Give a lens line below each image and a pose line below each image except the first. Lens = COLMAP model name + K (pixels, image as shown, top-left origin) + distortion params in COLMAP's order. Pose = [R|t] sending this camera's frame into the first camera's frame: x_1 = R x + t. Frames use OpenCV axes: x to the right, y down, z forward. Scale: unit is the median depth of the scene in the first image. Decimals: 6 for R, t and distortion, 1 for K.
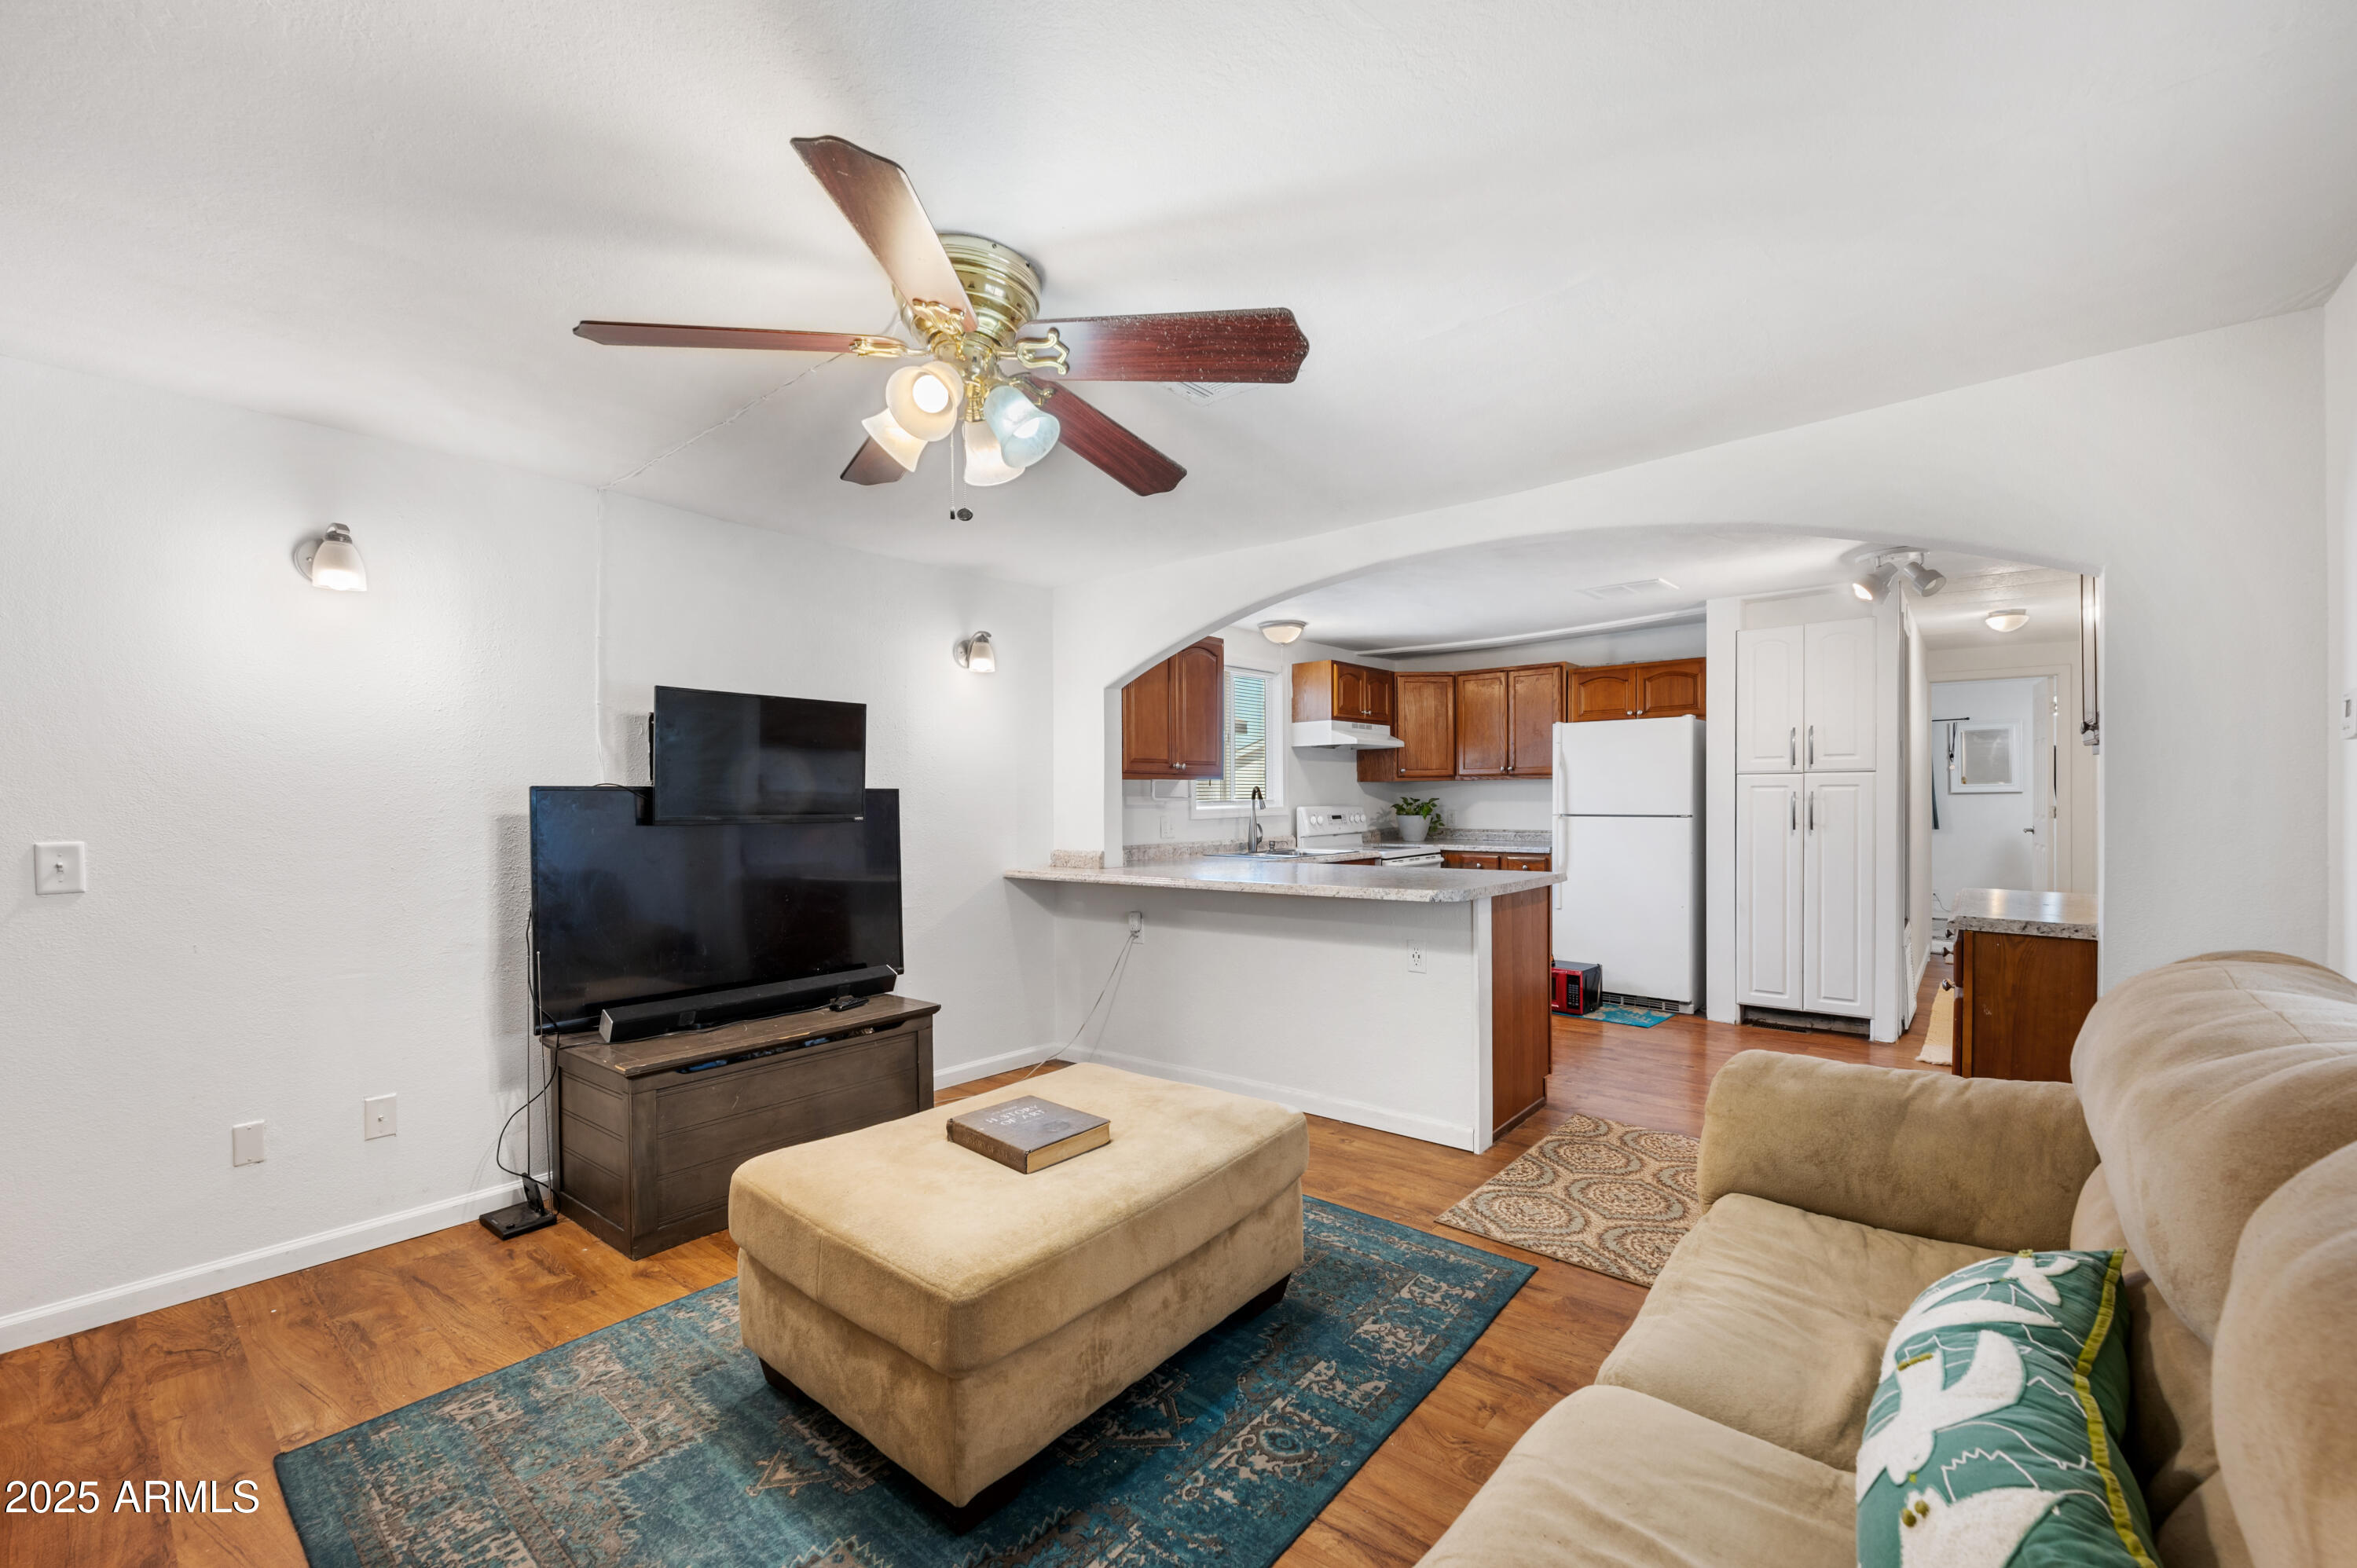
lens RADIAL K [[949.2, 0, 1192.0], [0, 949.2, 788.8], [0, 0, 1]] dist [0.001369, 0.000173]
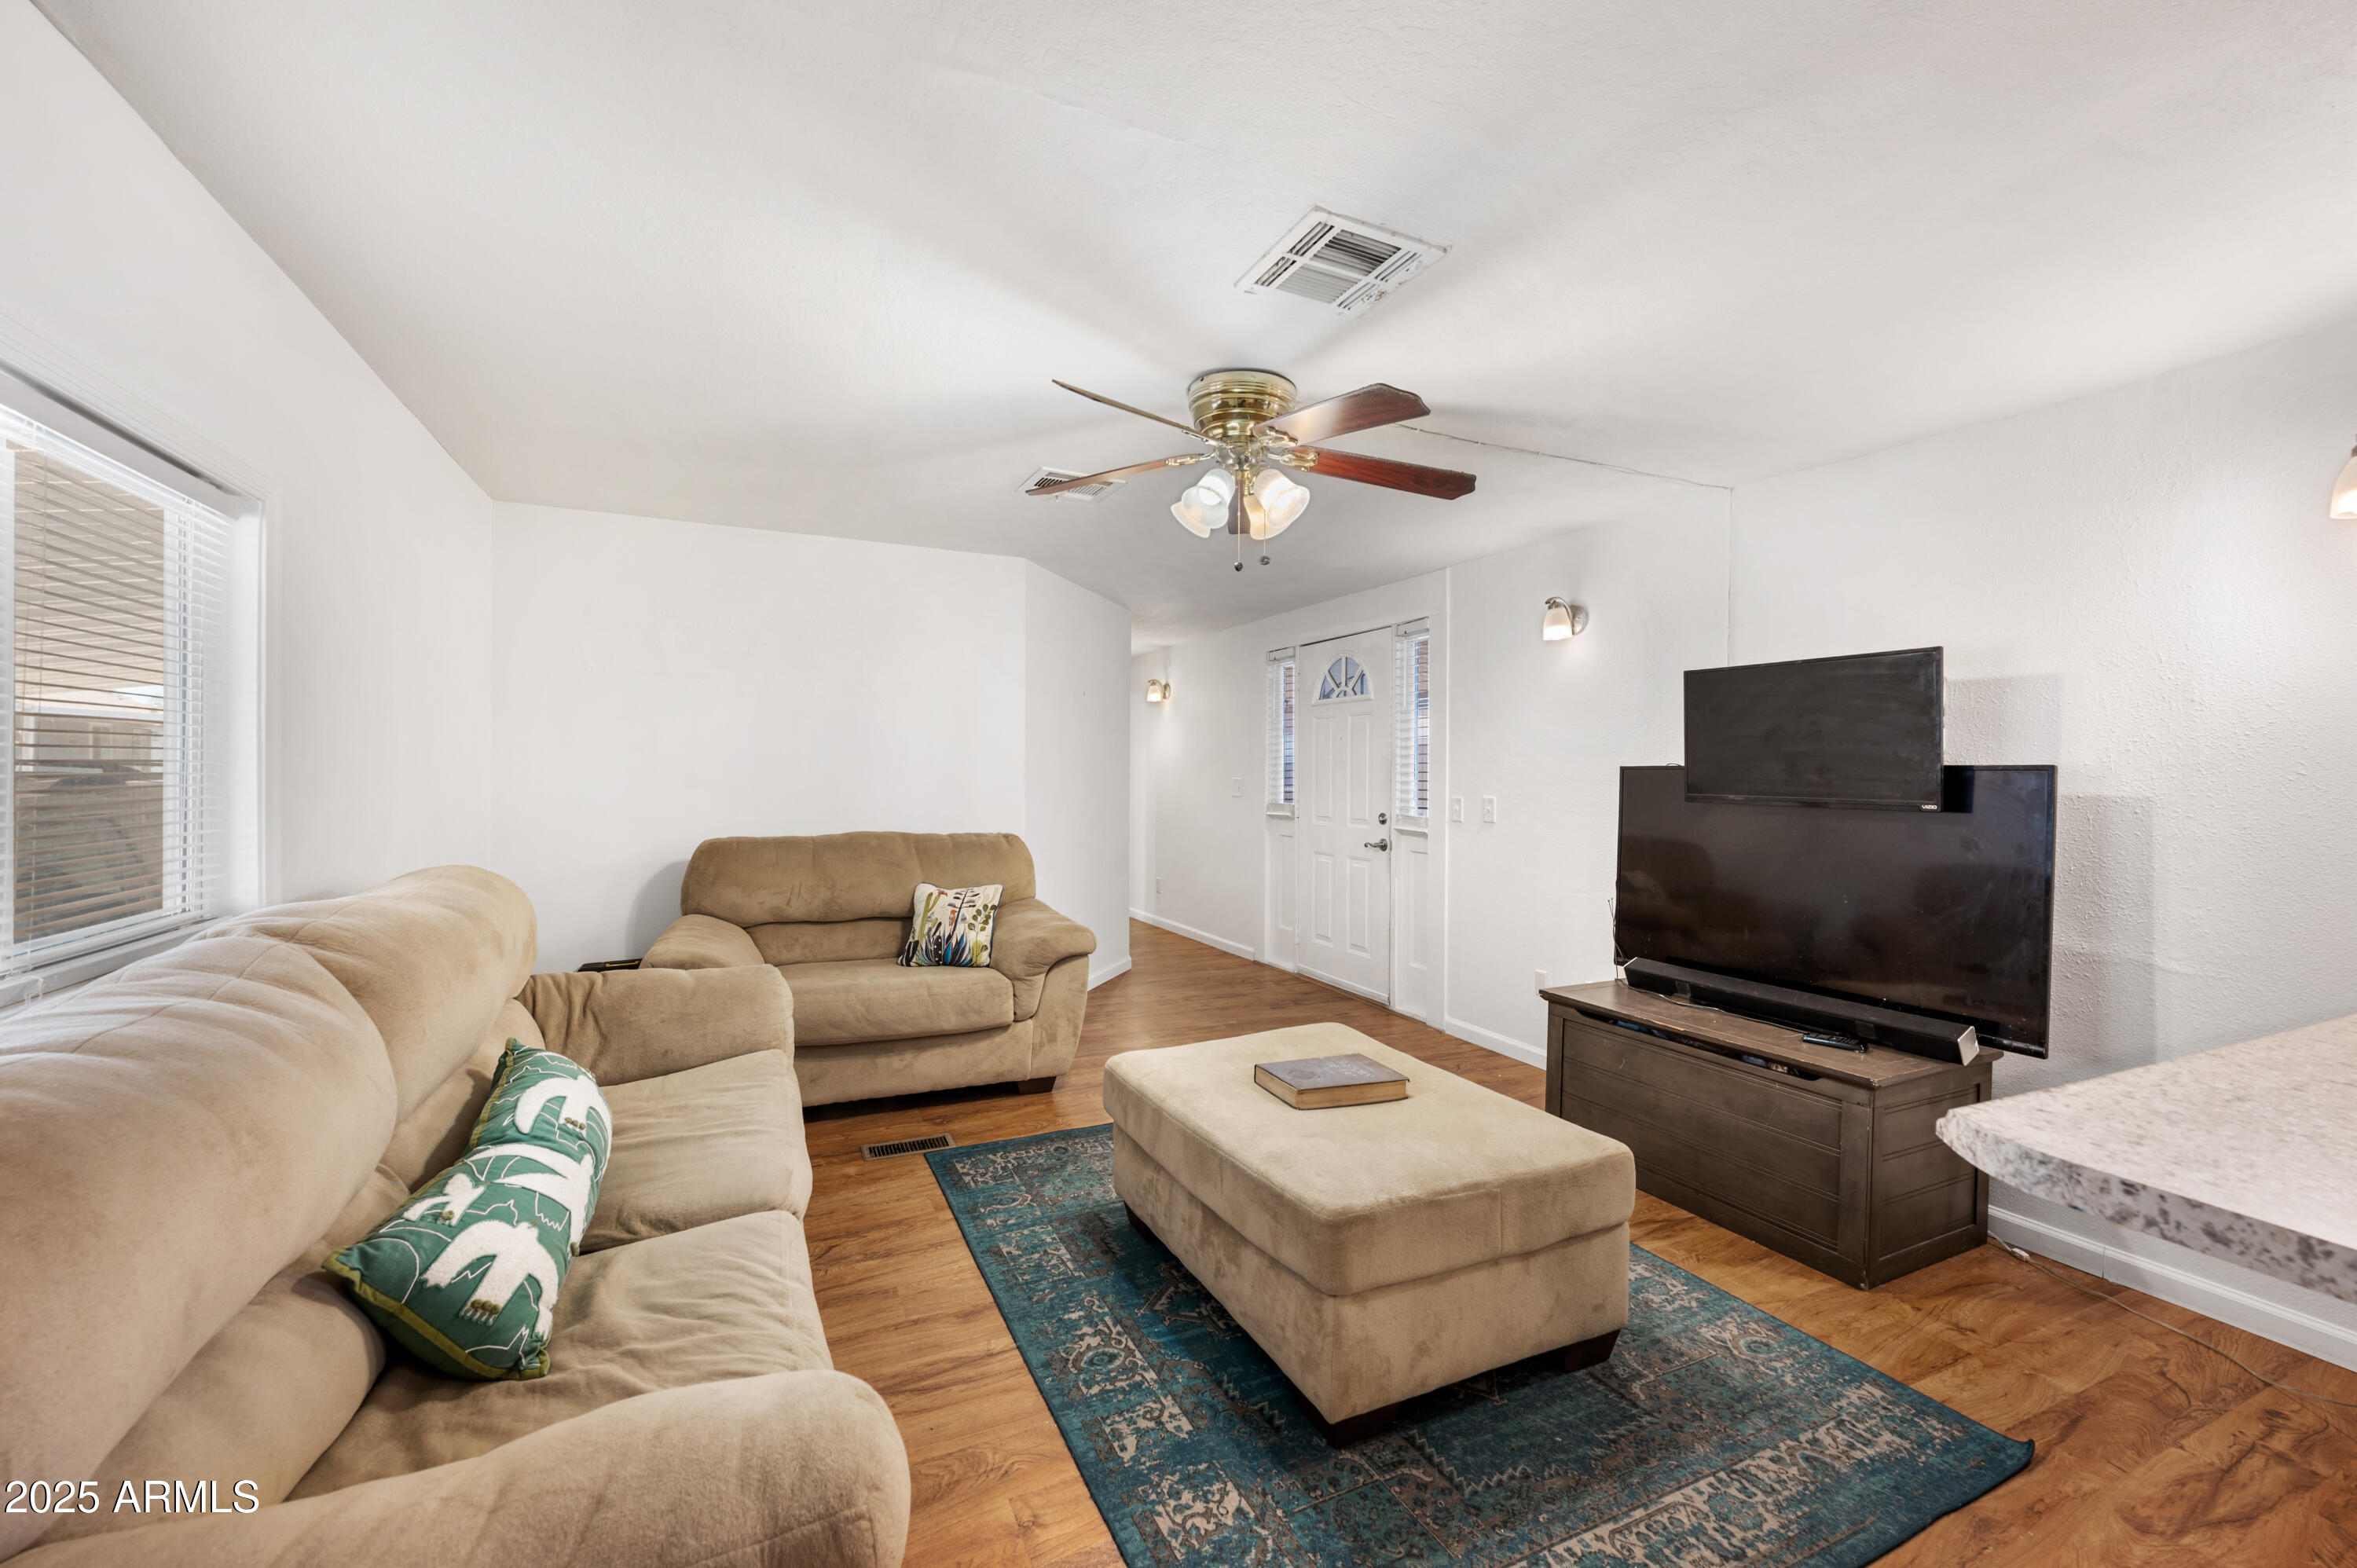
lens RADIAL K [[949.2, 0, 1169.6], [0, 949.2, 778.0], [0, 0, 1]] dist [0.001369, 0.000173]
pose [[-0.431627, 0.001572, -0.902051, 0.925723], [-0.002406, 0.999993, 0.002894, 0.013426], [0.902049, 0.003419, -0.431620, 1.360995]]
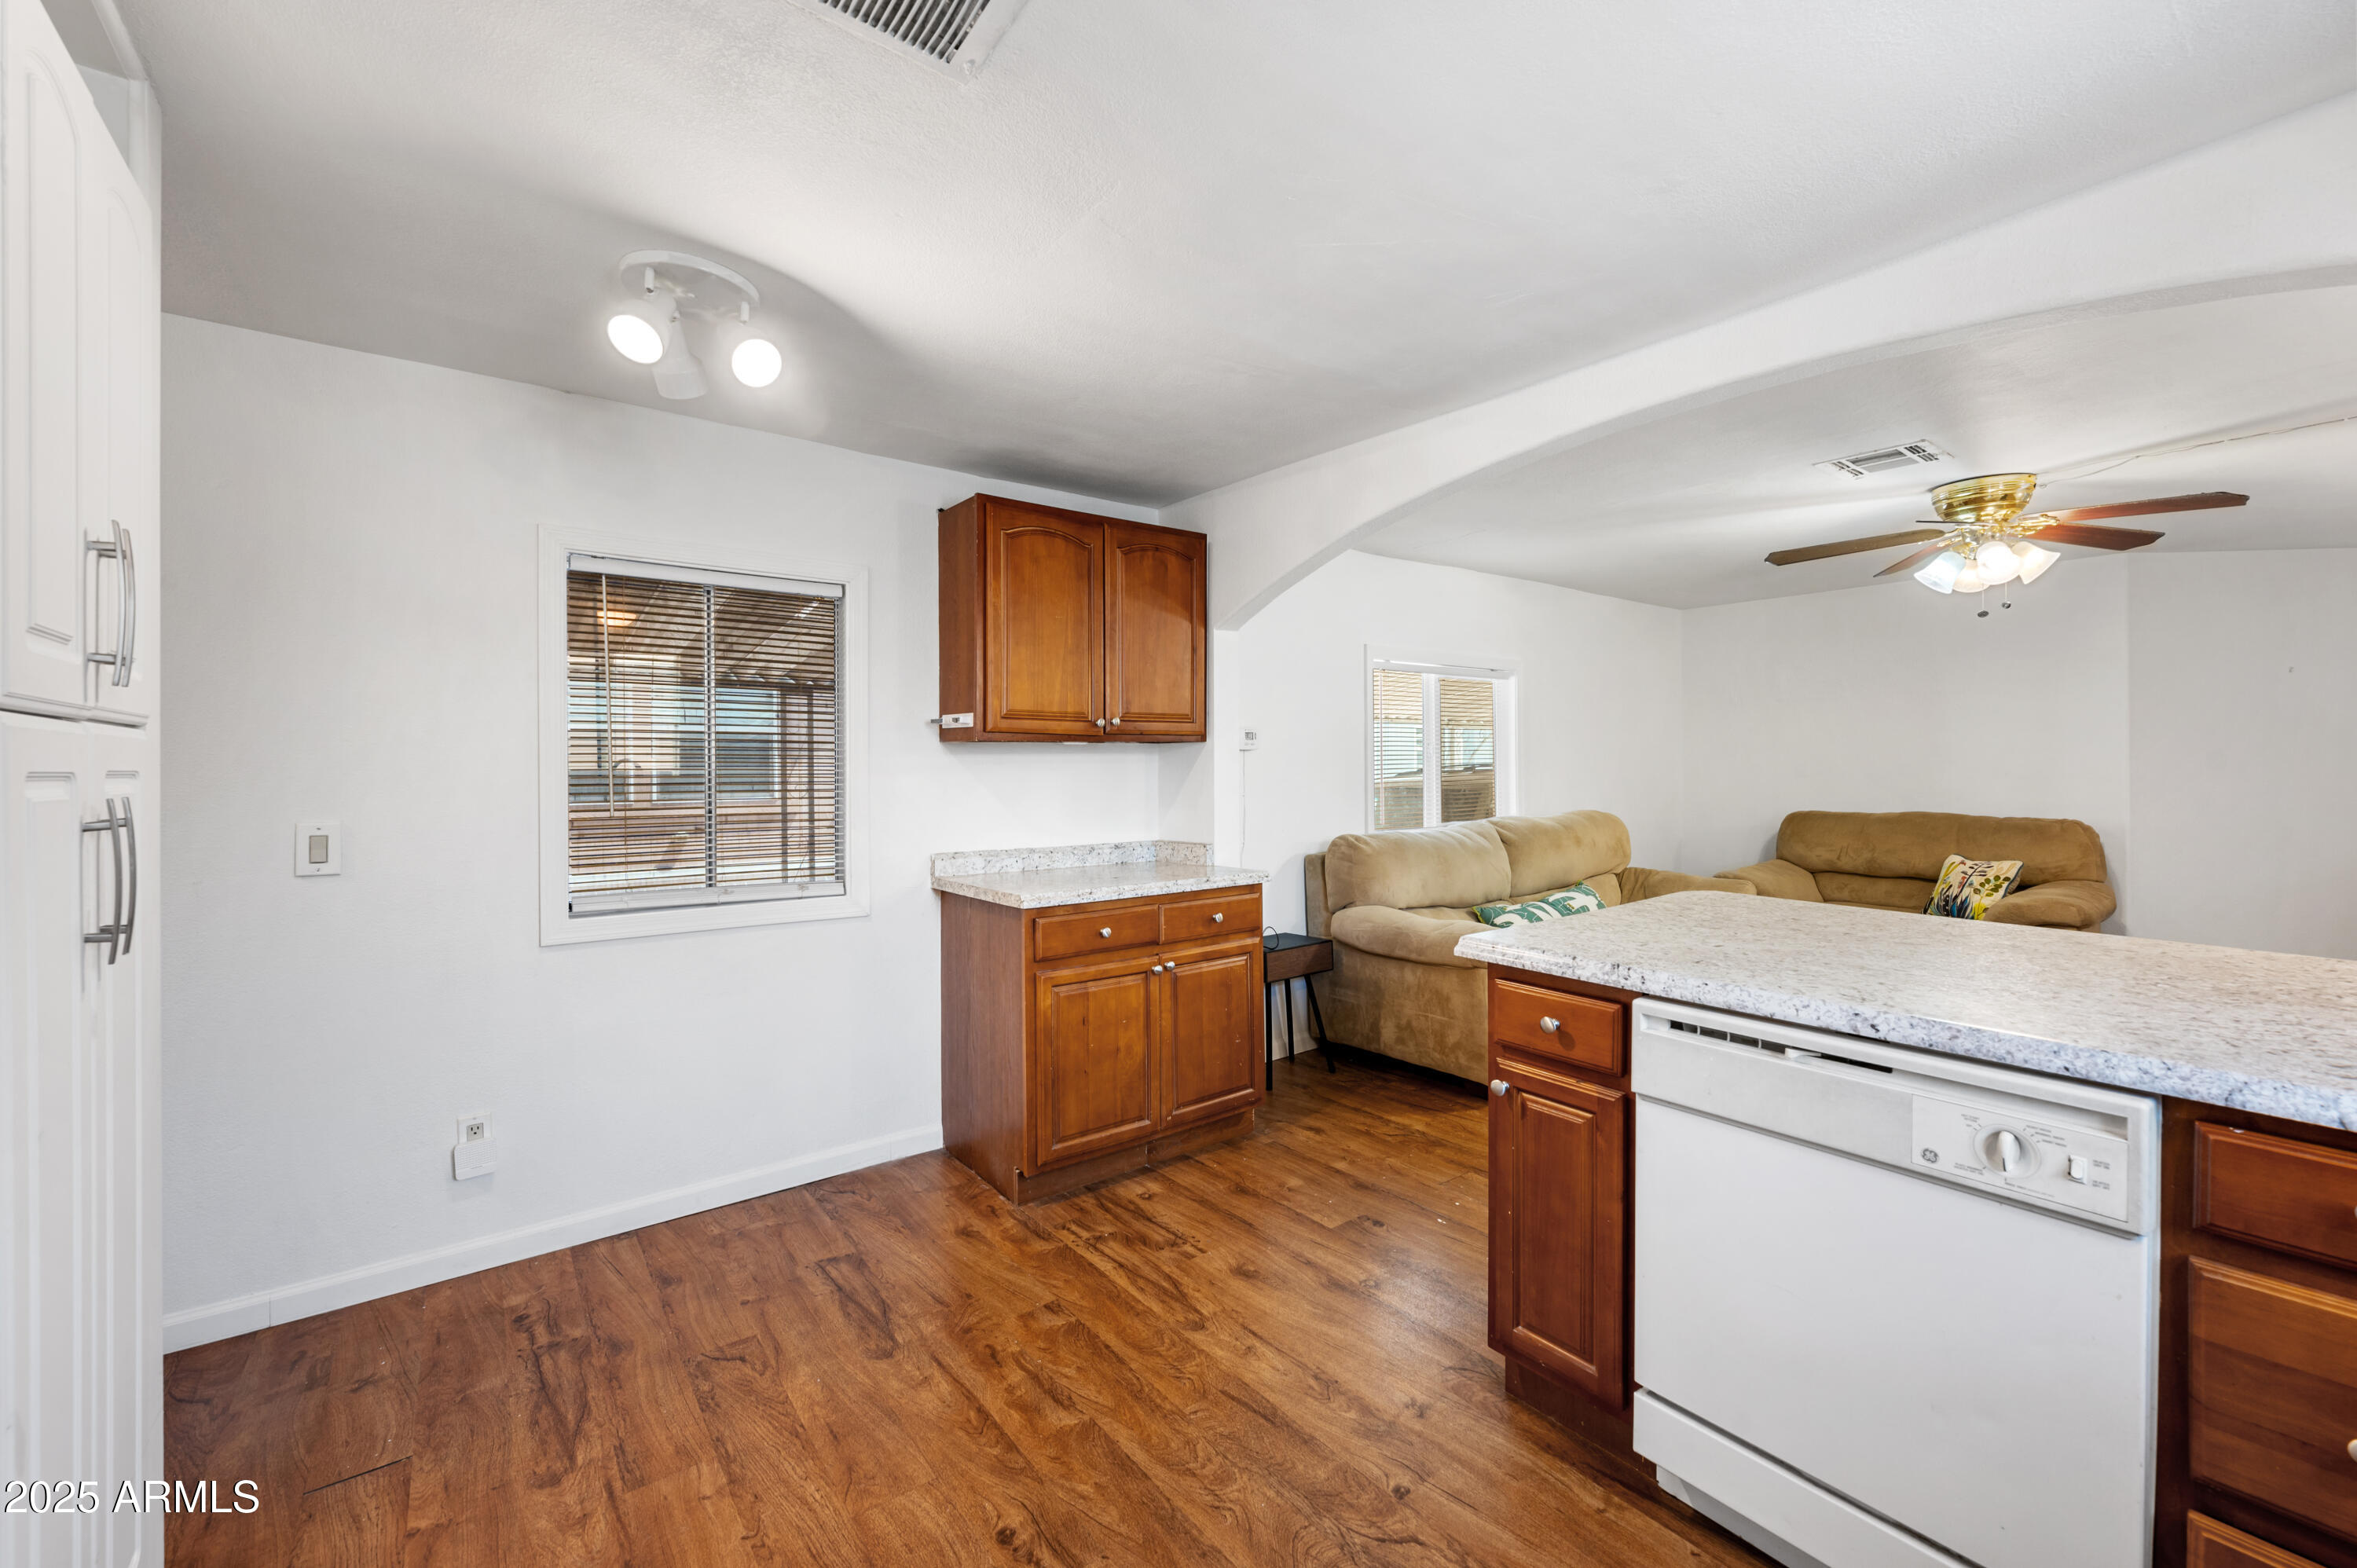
lens RADIAL K [[949.2, 0, 1167.9], [0, 949.2, 769.6], [0, 0, 1]] dist [0.001369, 0.000173]
pose [[-0.971994, 0.006360, 0.234918, 0.773274], [0.006928, 0.999975, 0.001593, 0.001807], [-0.234902, 0.003176, -0.972014, 2.843395]]
